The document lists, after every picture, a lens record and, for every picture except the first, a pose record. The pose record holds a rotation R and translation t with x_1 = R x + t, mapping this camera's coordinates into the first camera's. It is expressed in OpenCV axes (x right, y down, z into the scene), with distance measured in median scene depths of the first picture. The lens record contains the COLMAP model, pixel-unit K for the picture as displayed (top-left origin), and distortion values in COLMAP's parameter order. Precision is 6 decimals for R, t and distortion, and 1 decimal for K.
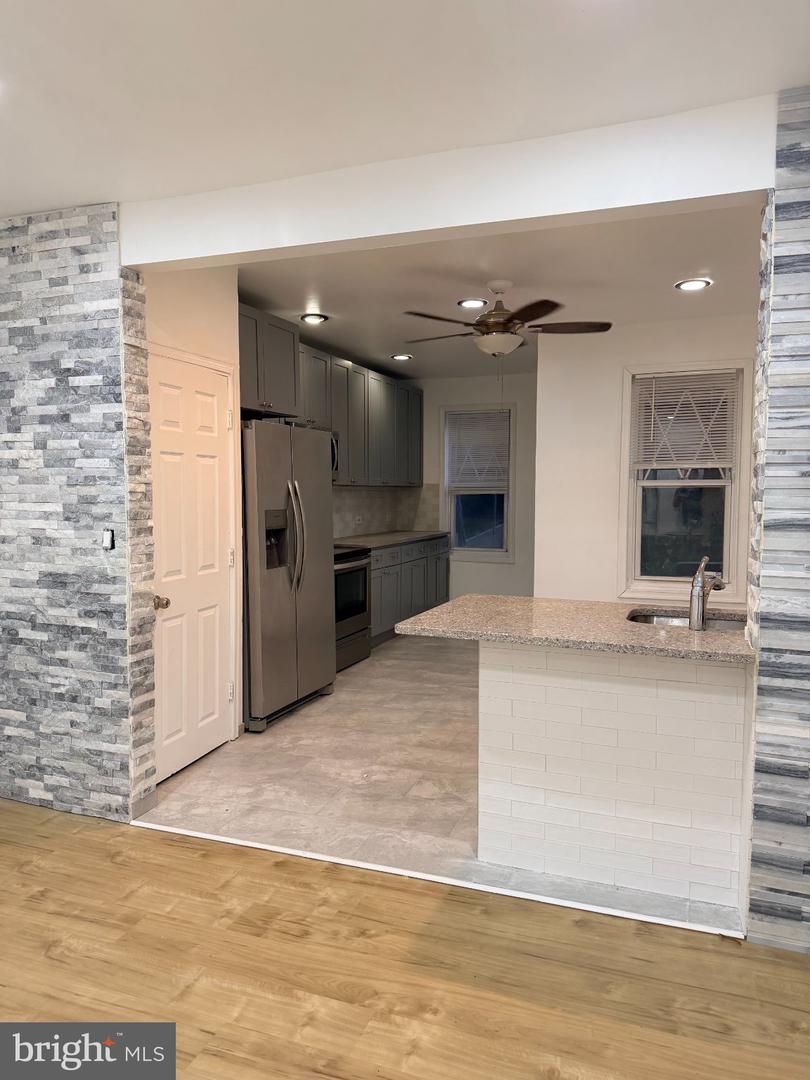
lens RADIAL K [[772.9, 0, 405.8], [0, 772.9, 540.8], [0, 0, 1]] dist [0.001432, 0.000129]
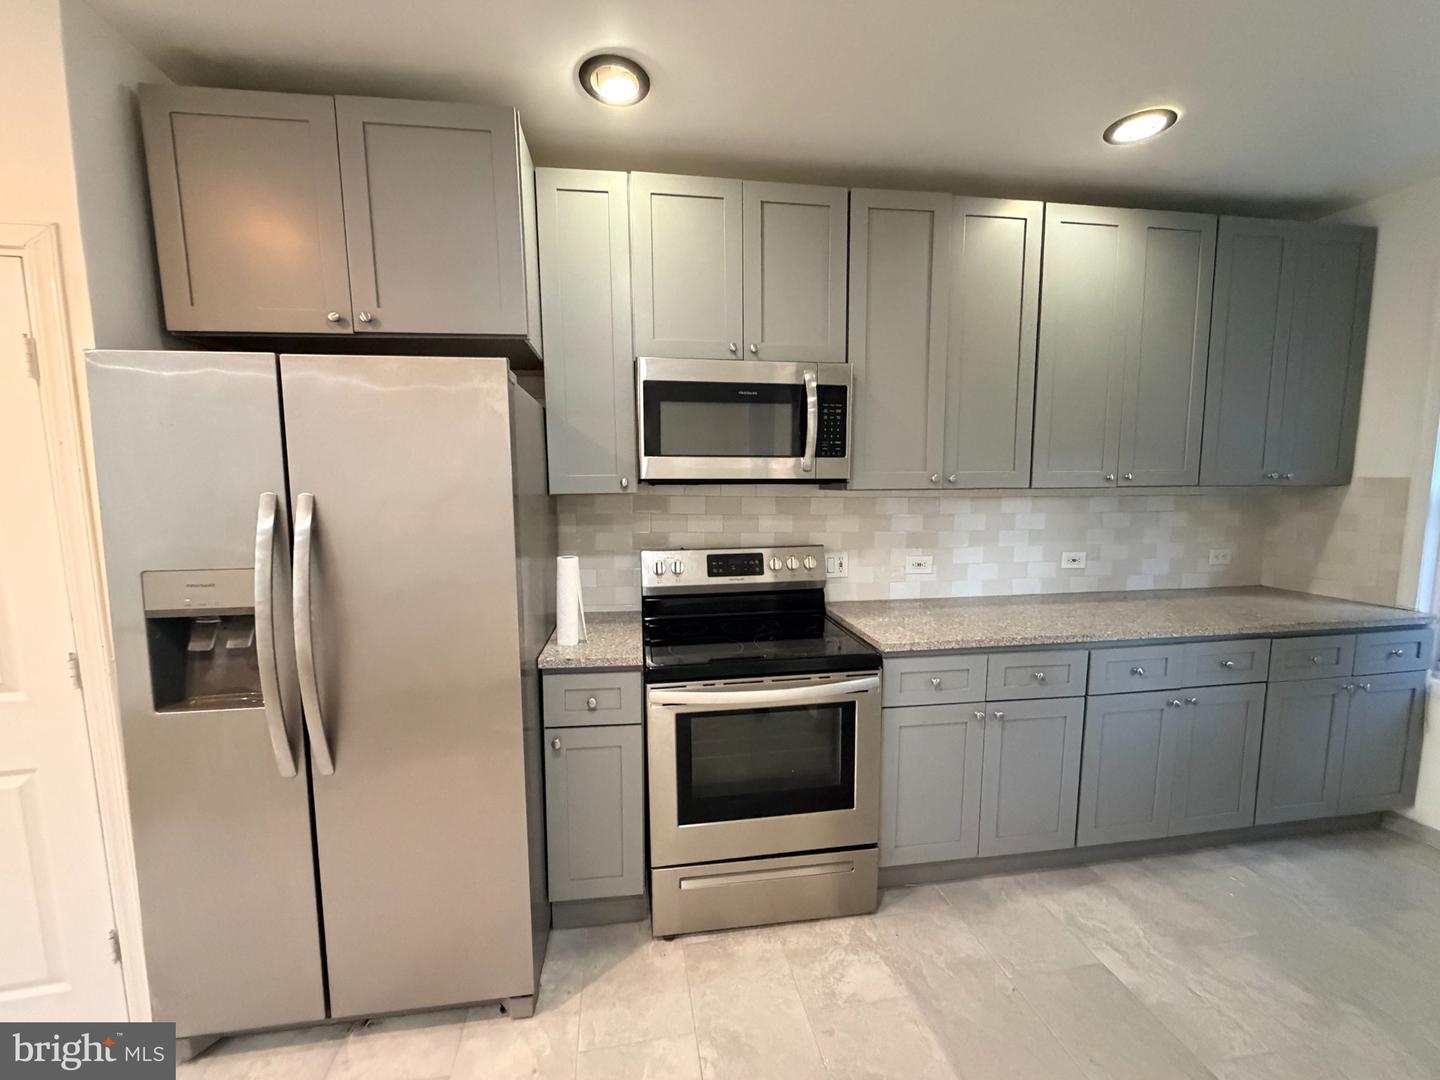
lens RADIAL K [[576.9, 0, 718.4], [0, 576.9, 534.3], [0, 0, 1]] dist [0.009617, 0.000152]
pose [[0.487257, 0.072485, -0.870245, 0.212254], [-0.047010, 0.997281, 0.056745, -0.080932], [0.871992, 0.013261, 0.489340, 0.996300]]
